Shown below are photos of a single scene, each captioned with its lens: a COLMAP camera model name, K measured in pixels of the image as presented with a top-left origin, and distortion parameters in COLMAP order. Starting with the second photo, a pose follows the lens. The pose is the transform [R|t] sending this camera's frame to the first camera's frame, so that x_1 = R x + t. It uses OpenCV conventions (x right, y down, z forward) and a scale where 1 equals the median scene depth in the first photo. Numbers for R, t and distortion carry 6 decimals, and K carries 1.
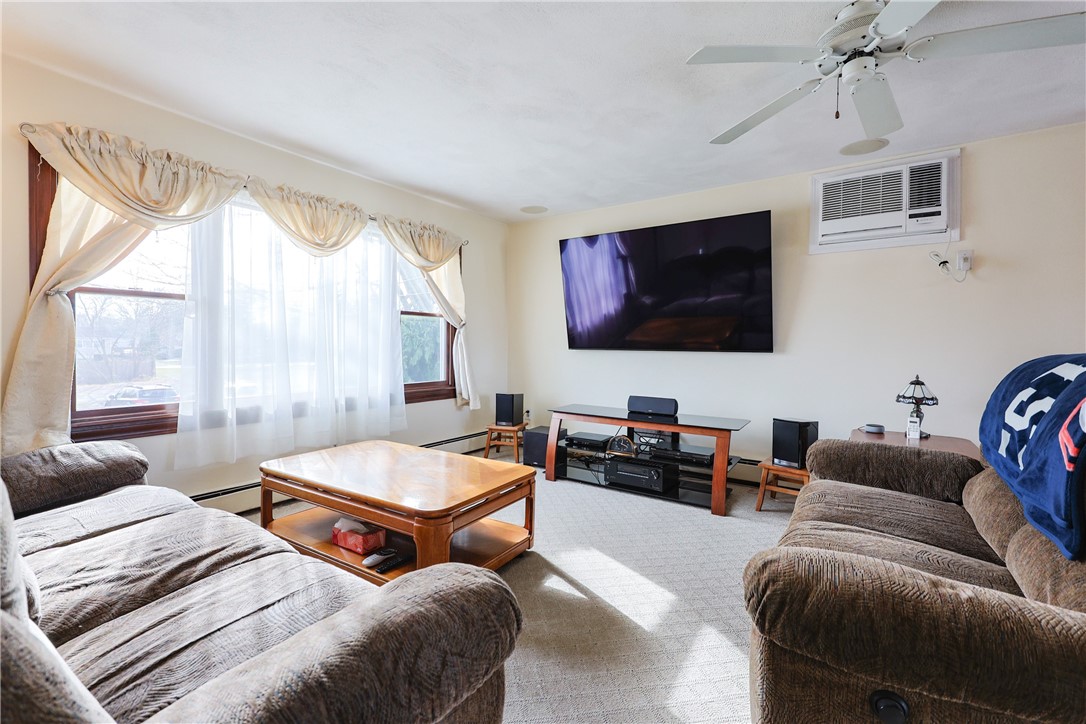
lens RADIAL K [[465.4, 0, 546.6], [0, 465.4, 349.1], [0, 0, 1]] dist [-0.002774, -0.000040]
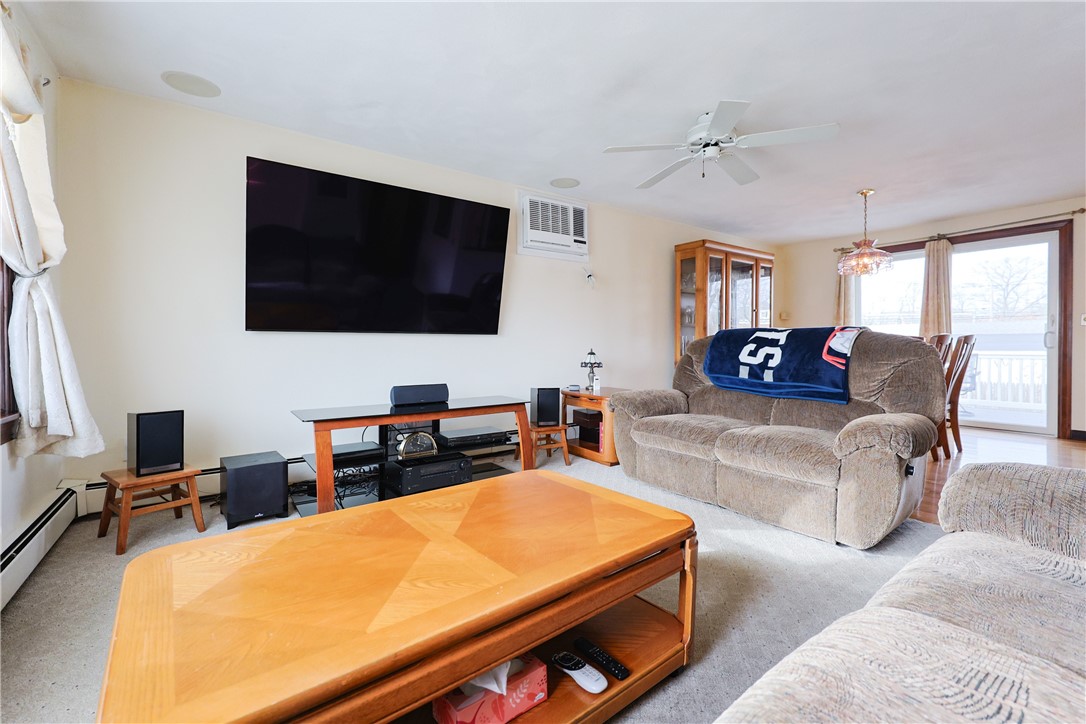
lens RADIAL K [[465.4, 0, 546.6], [0, 465.4, 349.1], [0, 0, 1]] dist [-0.002774, -0.000040]
pose [[0.334785, -0.018145, 0.942120, -0.565922], [0.013187, 0.999807, 0.014569, 0.029347], [-0.942202, 0.007547, 0.334960, 0.531850]]
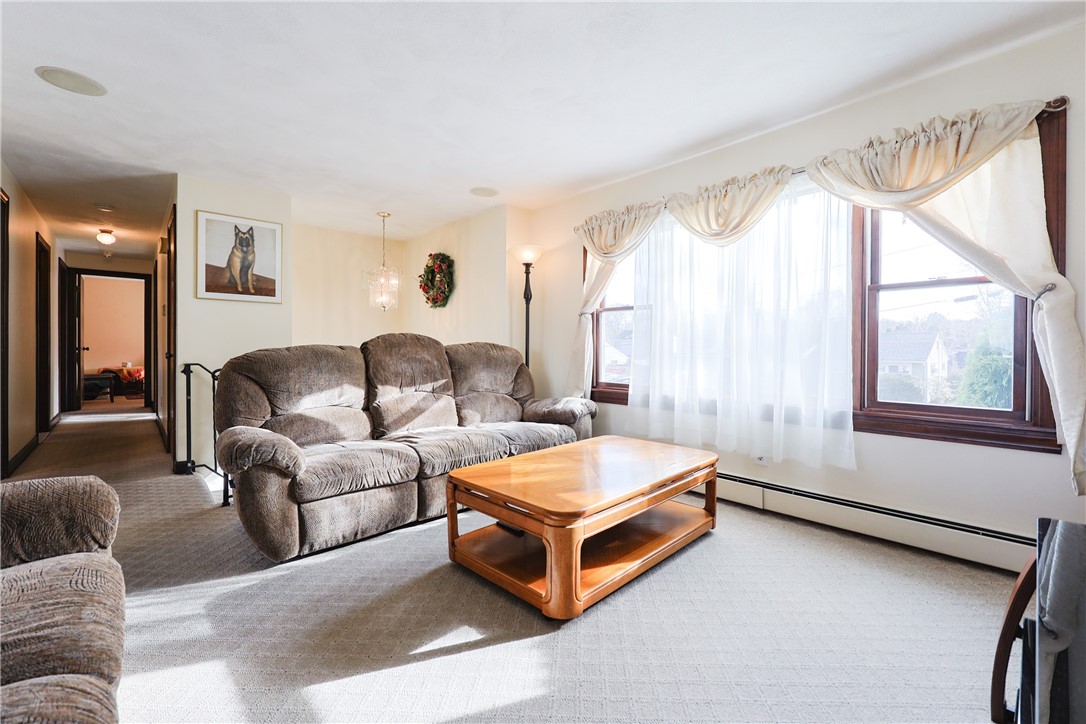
lens RADIAL K [[465.4, 0, 546.6], [0, 465.4, 349.1], [0, 0, 1]] dist [-0.002774, -0.000040]
pose [[-0.234078, -0.009097, -0.972175, 0.497328], [-0.014887, 0.999873, -0.005772, 0.018026], [0.972104, 0.013122, -0.234183, 0.874174]]
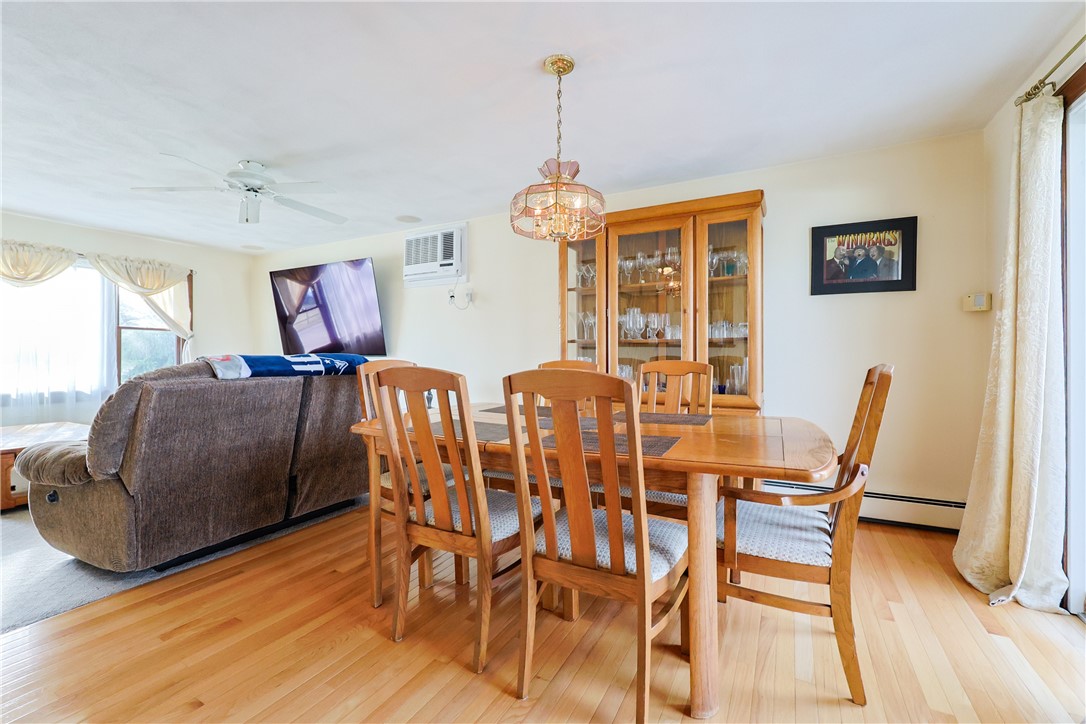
lens RADIAL K [[465.4, 0, 546.6], [0, 465.4, 349.1], [0, 0, 1]] dist [-0.002774, -0.000040]
pose [[0.993163, -0.010284, 0.116282, 0.850373], [0.012069, 0.999820, -0.014654, 0.011165], [-0.116111, 0.015957, 0.993108, -0.481338]]
